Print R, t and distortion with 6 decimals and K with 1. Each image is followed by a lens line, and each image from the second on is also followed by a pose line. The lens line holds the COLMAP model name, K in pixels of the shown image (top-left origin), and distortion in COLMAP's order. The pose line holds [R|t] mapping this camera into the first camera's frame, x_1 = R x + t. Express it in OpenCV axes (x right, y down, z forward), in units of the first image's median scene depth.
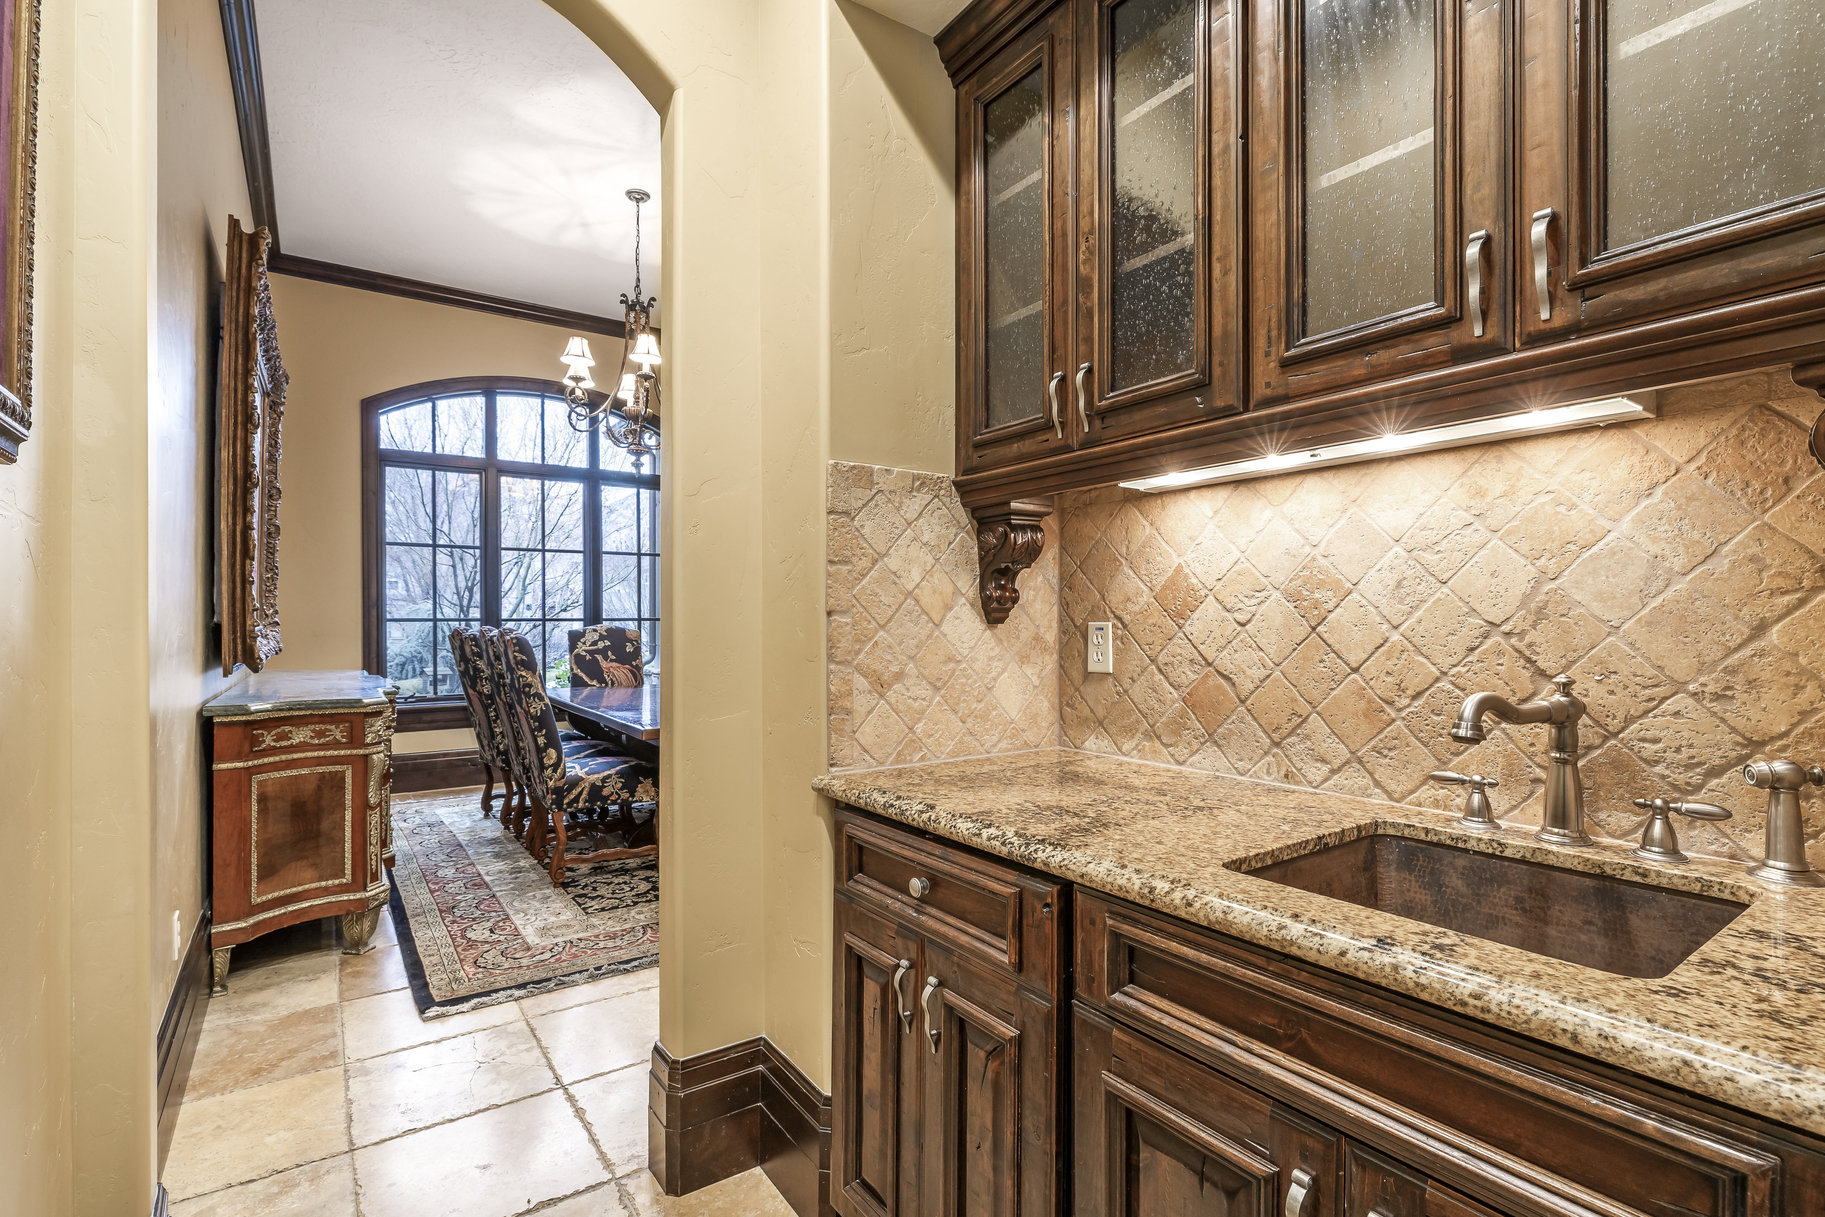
lens RADIAL K [[852.7, 0, 917.1], [0, 852.7, 615.3], [0, 0, 1]] dist [-0.002581, 0.000297]
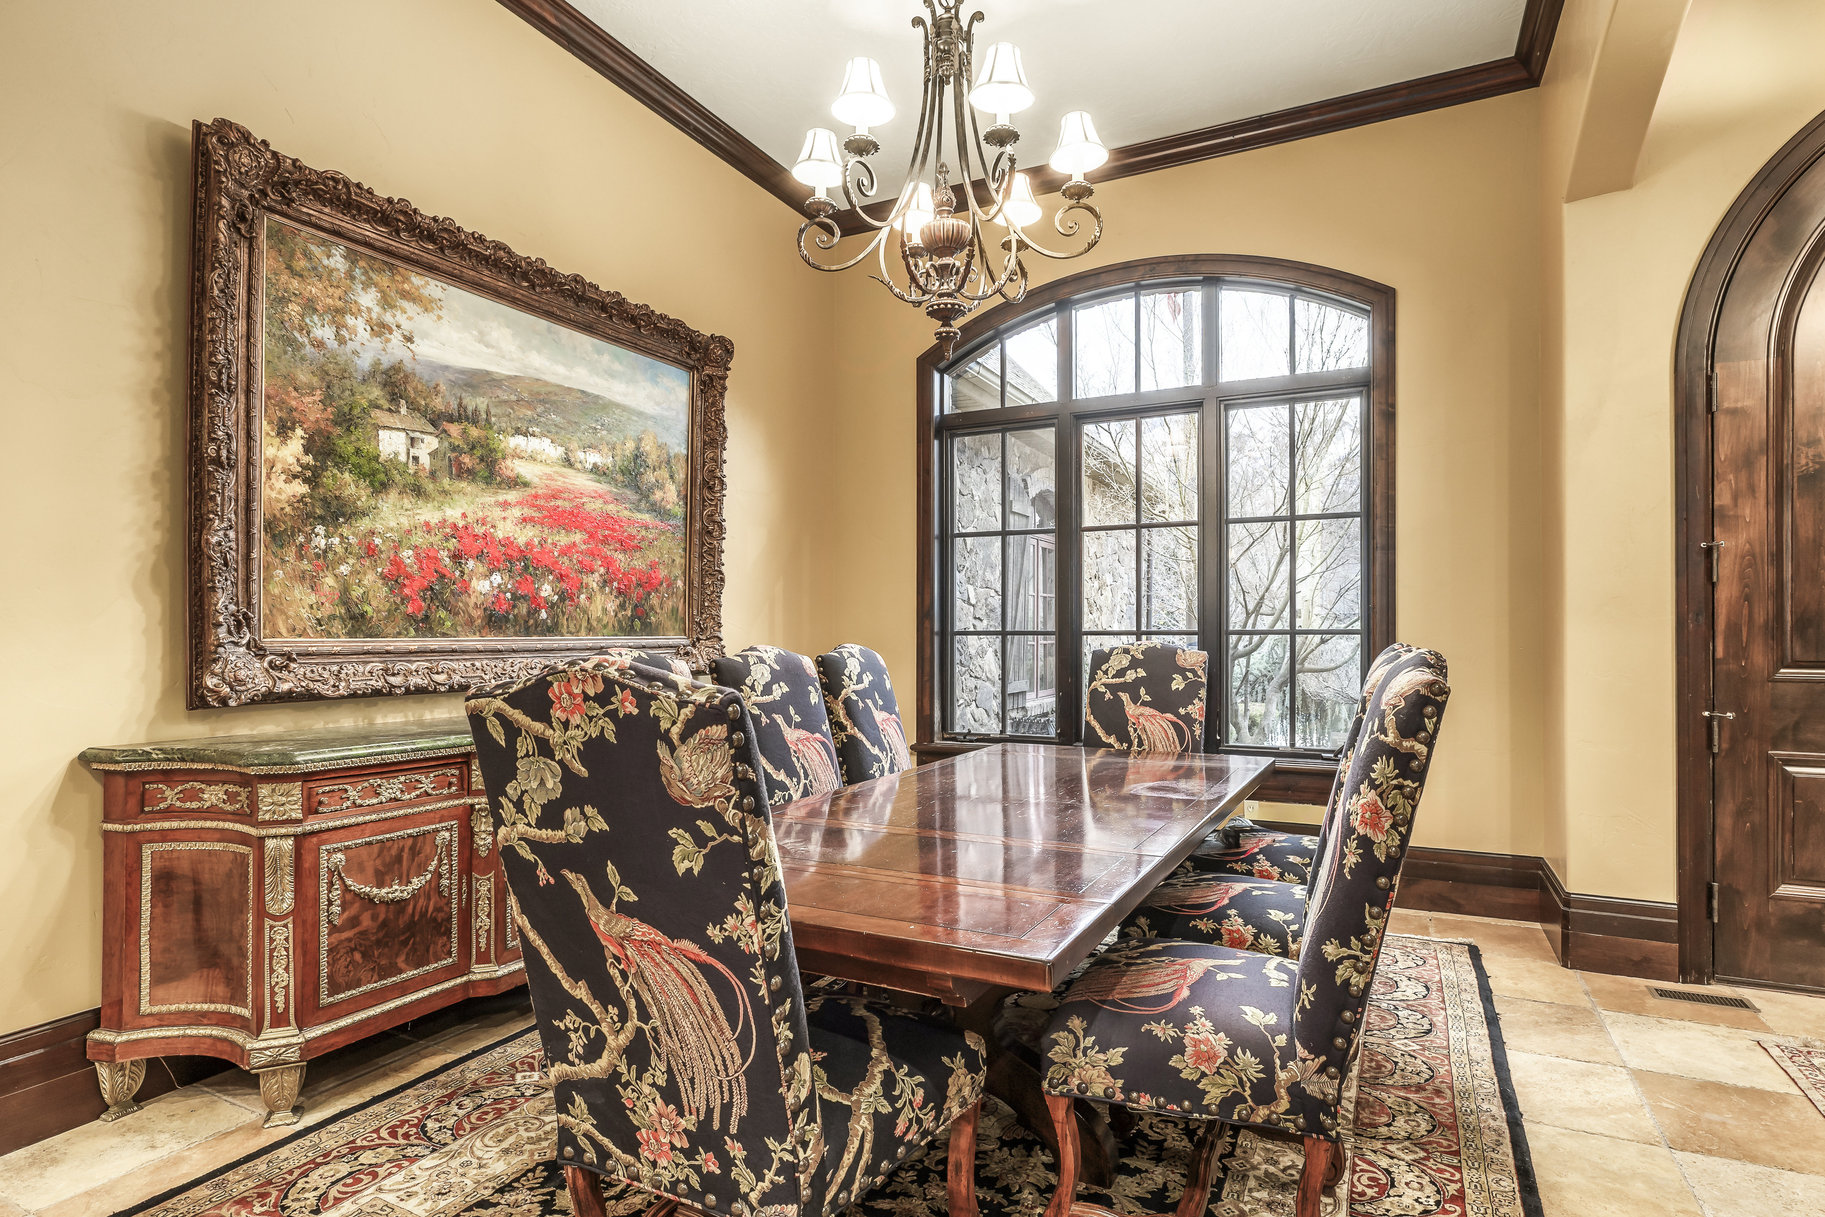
lens RADIAL K [[970.5, 0, 918.4], [0, 970.5, 619.8], [0, 0, 1]] dist [-0.002035, -0.000601]
pose [[0.482750, -0.011907, -0.875677, 0.245119], [0.007653, 0.999927, -0.009377, 0.001856], [0.875725, -0.002175, 0.482806, 0.937117]]
